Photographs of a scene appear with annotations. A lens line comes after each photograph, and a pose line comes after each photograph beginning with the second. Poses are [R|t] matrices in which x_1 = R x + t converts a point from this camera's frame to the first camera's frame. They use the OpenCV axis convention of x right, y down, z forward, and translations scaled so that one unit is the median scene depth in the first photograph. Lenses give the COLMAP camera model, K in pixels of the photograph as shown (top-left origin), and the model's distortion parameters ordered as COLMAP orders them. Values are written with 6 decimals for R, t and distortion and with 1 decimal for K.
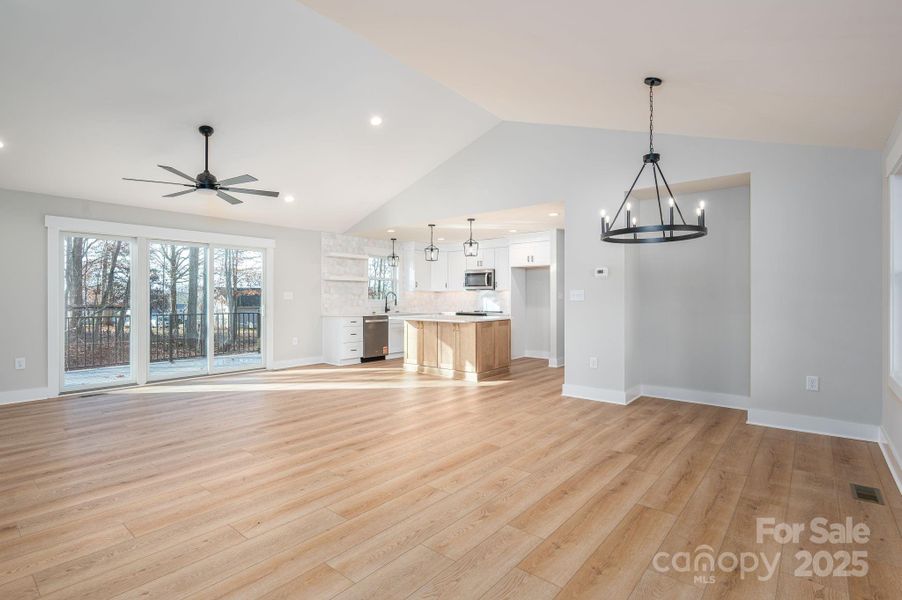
lens RADIAL K [[433.8, 0, 451.1], [0, 433.8, 297.8], [0, 0, 1]] dist [-0.006929, 0.000233]
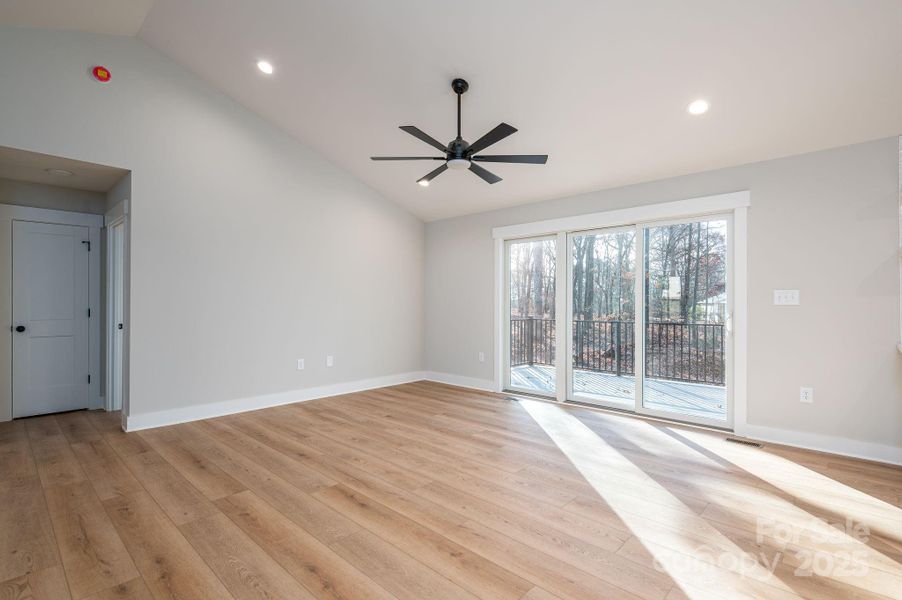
lens RADIAL K [[433.8, 0, 451.1], [0, 433.8, 297.8], [0, 0, 1]] dist [-0.006929, 0.000233]
pose [[-0.059365, -0.011284, -0.998173, 0.123624], [-0.001695, 0.999936, -0.011203, 0.001647], [0.998235, 0.001027, -0.059381, 0.608157]]
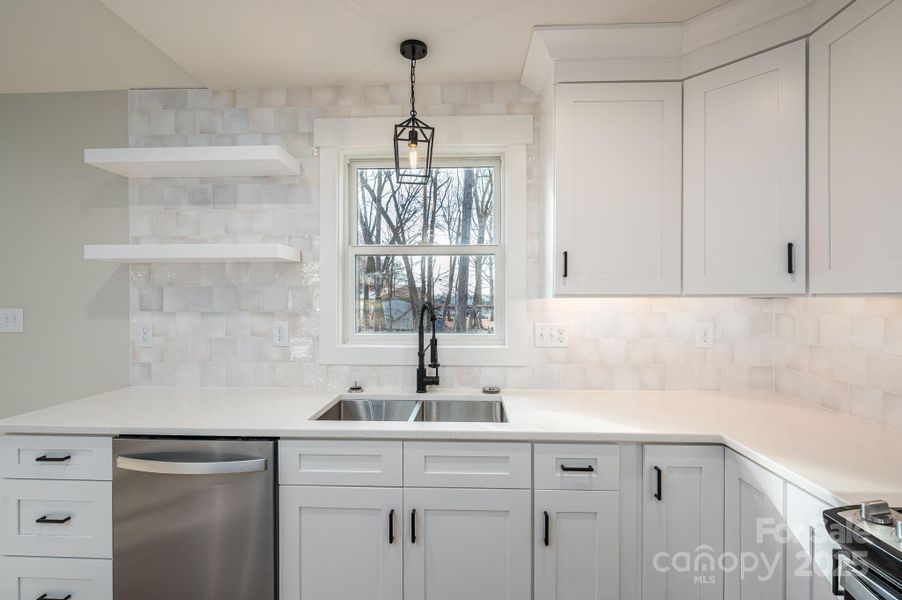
lens RADIAL K [[422.7, 0, 424.2], [0, 422.7, 300.7], [0, 0, 1]] dist [-0.002246, -0.000210]
pose [[0.606105, 0.003907, -0.795375, 0.034258], [0.001801, 0.999979, 0.006285, -0.018458], [0.795383, -0.005242, 0.606085, 0.986529]]
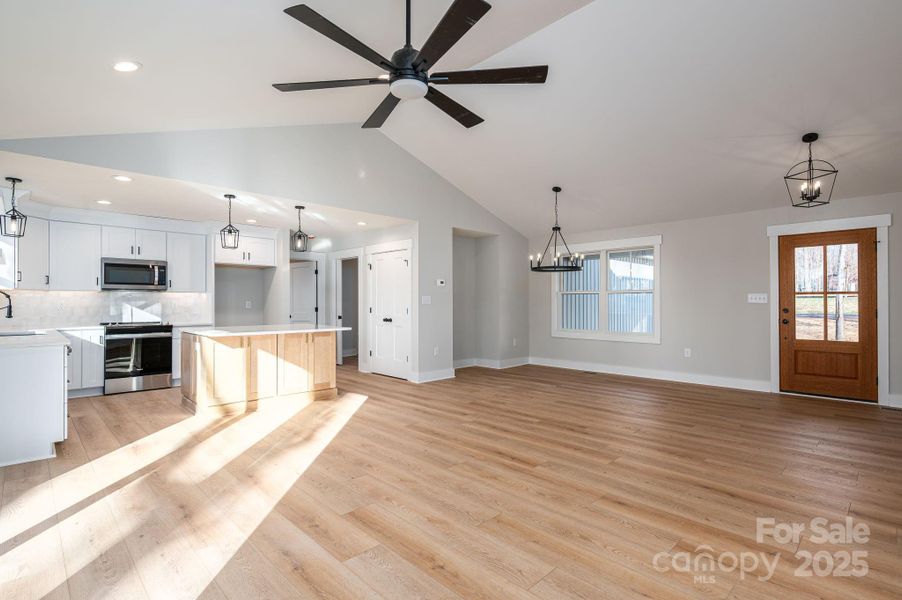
lens RADIAL K [[437.0, 0, 441.7], [0, 437.0, 299.3], [0, 0, 1]] dist [-0.002836, 0.000027]
pose [[0.109563, 0.005796, 0.993963, -0.622881], [0.002269, 0.999979, -0.006081, 0.000599], [-0.993977, 0.002922, 0.109548, 0.534671]]
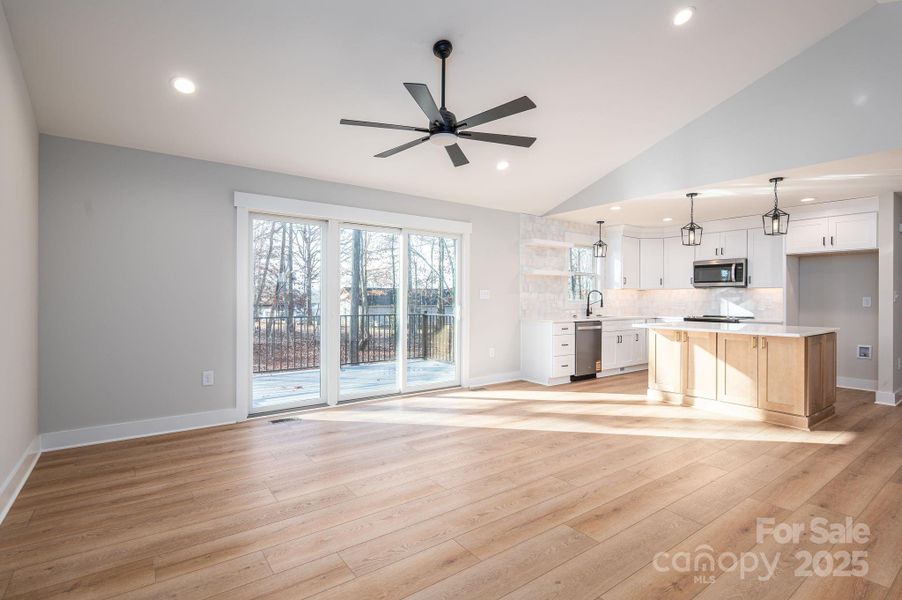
lens RADIAL K [[433.8, 0, 451.1], [0, 433.8, 297.8], [0, 0, 1]] dist [-0.006929, 0.000233]
pose [[0.970628, 0.004169, -0.240551, -0.229292], [-0.004297, 0.999991, -0.000010, 0.001571], [0.240549, 0.001043, 0.970636, 0.203924]]
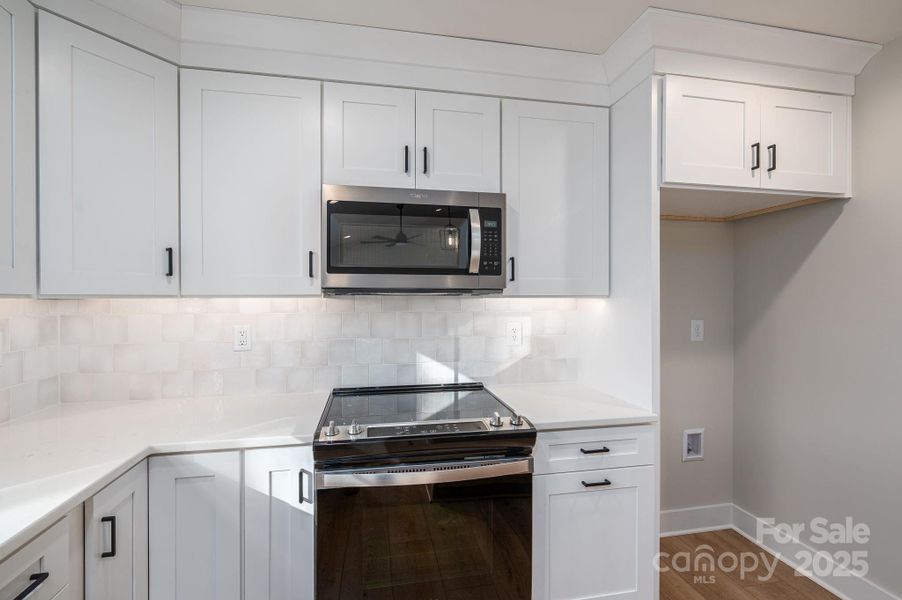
lens RADIAL K [[417.9, 0, 451.9], [0, 417.9, 300.0], [0, 0, 1]] dist [0.002136, 0.000298]
pose [[0.622258, -0.006608, 0.782784, -0.084218], [0.001616, 0.999973, 0.007157, -0.018855], [-0.782811, -0.003188, 0.622252, 0.998322]]
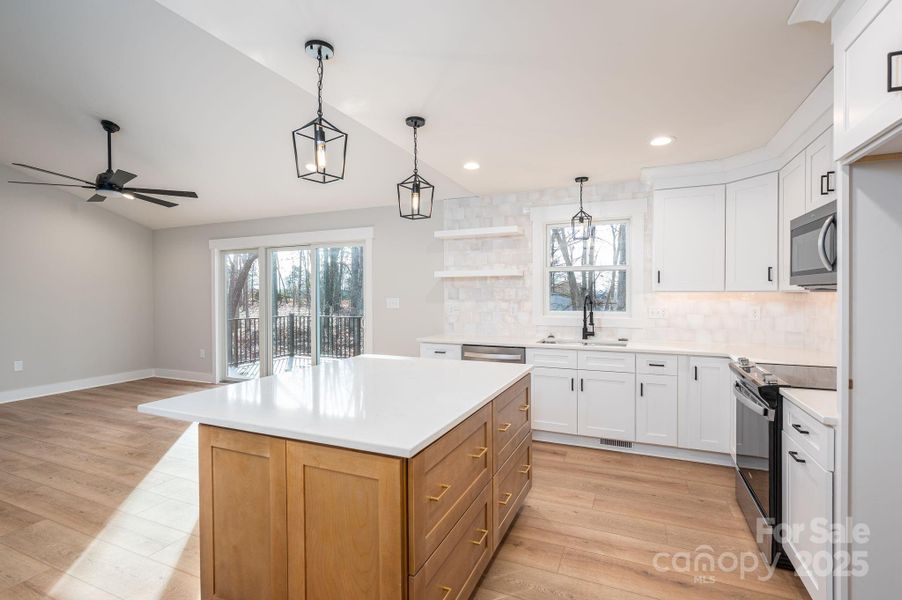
lens RADIAL K [[406.9, 0, 428.9], [0, 406.9, 298.2], [0, 0, 1]] dist [0.001516, -0.000089]
pose [[0.281062, 0.008129, -0.959655, 0.256270], [0.003419, 0.999949, 0.009472, -0.017733], [0.959683, -0.005943, 0.281020, 0.815112]]
